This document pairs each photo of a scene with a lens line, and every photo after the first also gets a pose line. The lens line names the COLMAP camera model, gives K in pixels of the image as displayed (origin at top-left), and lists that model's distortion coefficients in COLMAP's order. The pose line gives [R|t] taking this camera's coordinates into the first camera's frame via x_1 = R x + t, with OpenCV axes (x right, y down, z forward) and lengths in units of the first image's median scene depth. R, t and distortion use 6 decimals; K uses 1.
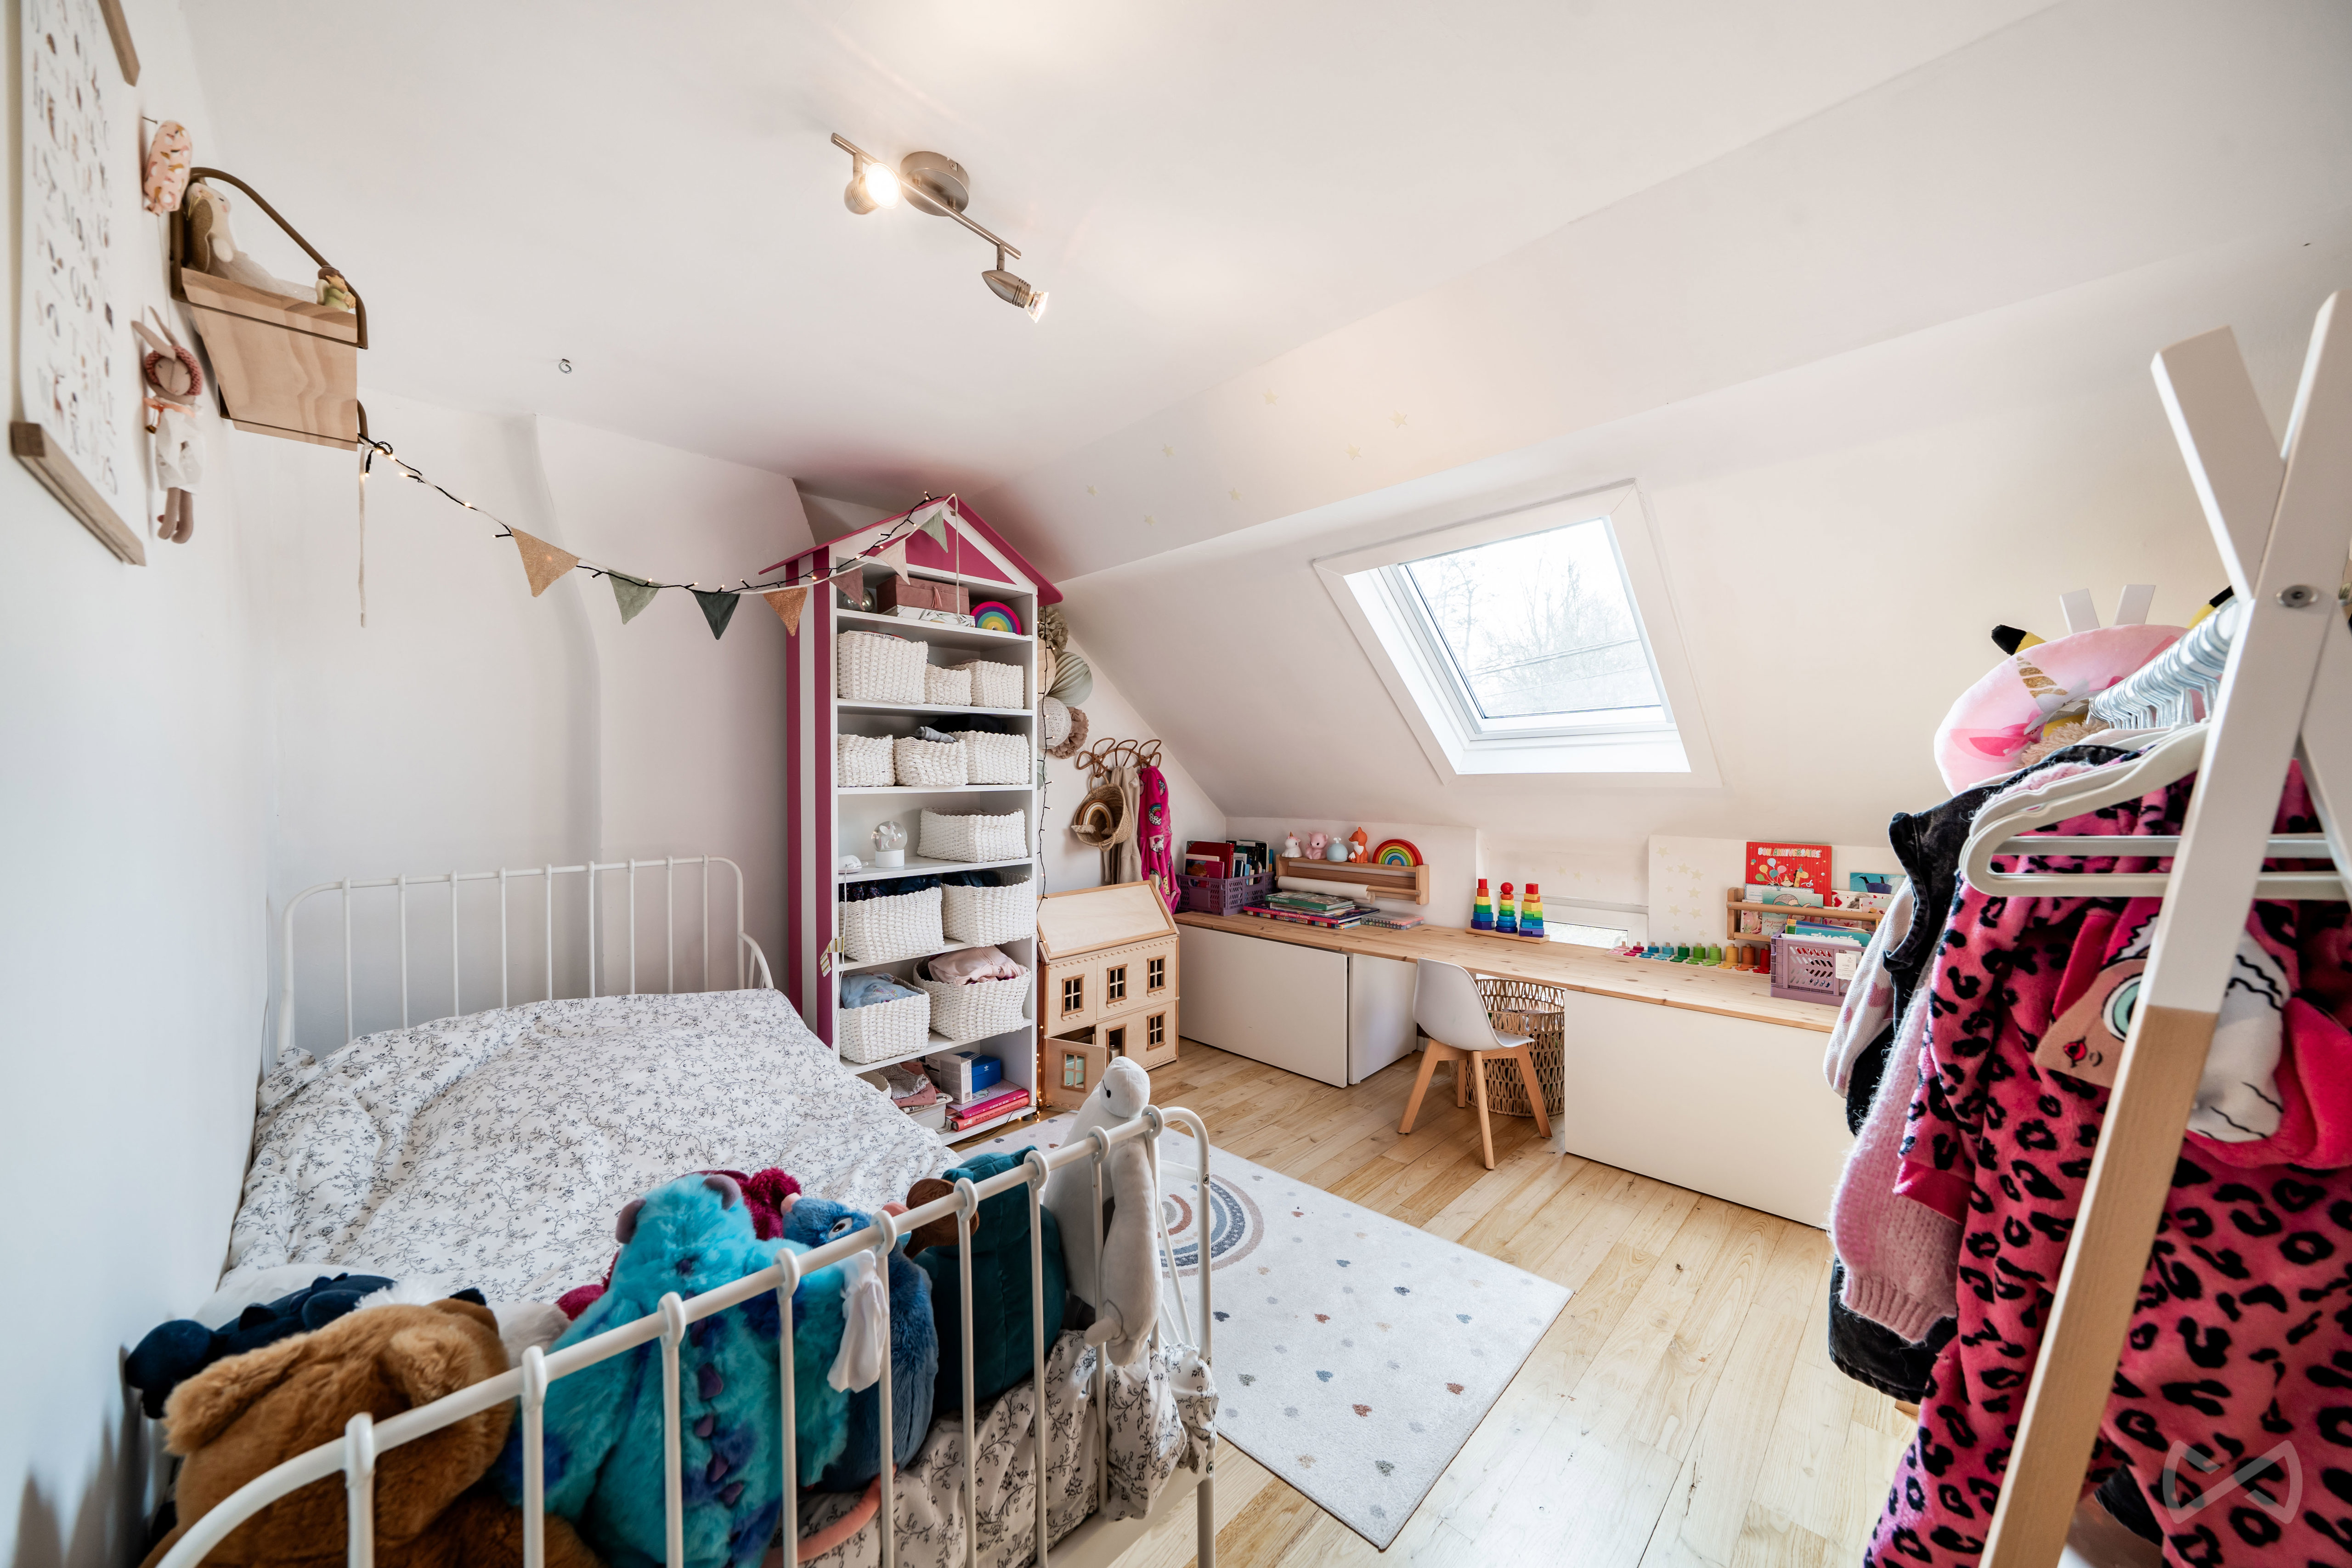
lens RADIAL K [[806.4, 0, 1176.0], [0, 806.4, 779.9], [0, 0, 1]] dist [-0.003195, -0.000191]
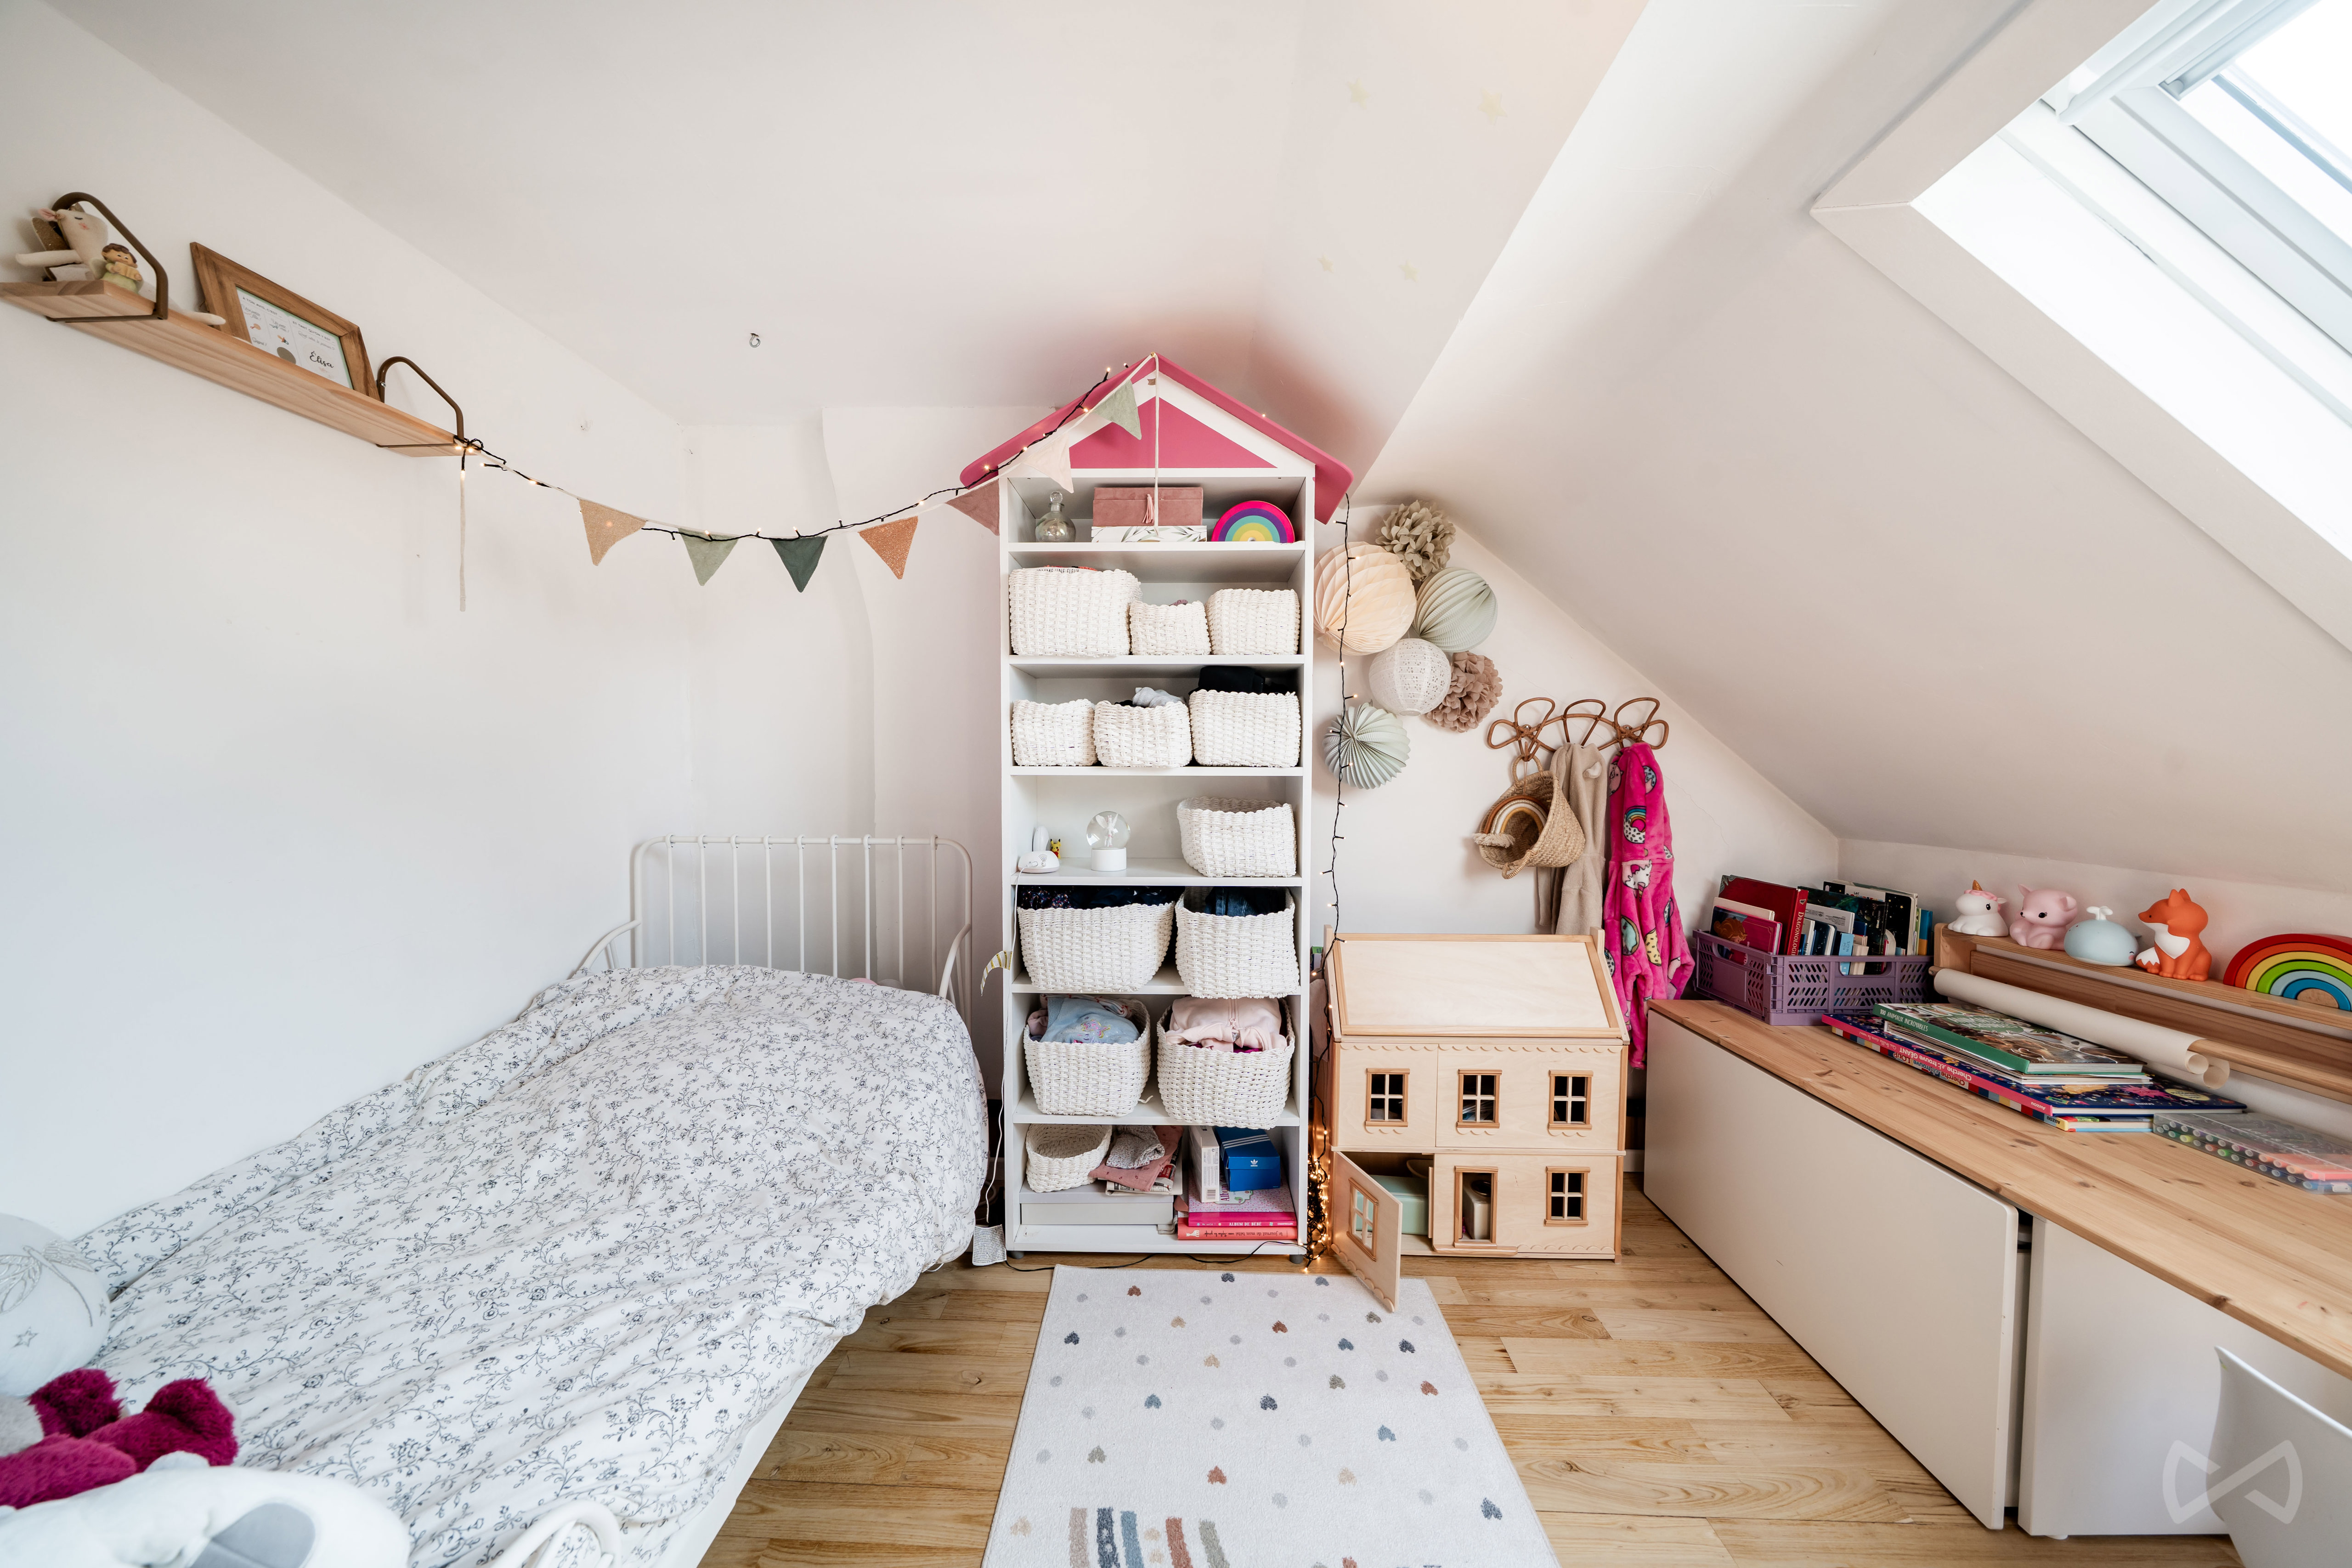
lens RADIAL K [[806.4, 0, 1171.1], [0, 806.4, 784.7], [0, 0, 1]] dist [-0.003195, -0.000191]
pose [[0.679462, 0.029118, -0.733133, 0.198777], [-0.014560, 0.999551, 0.026204, 0.003193], [0.733566, -0.007130, 0.679581, 0.399340]]
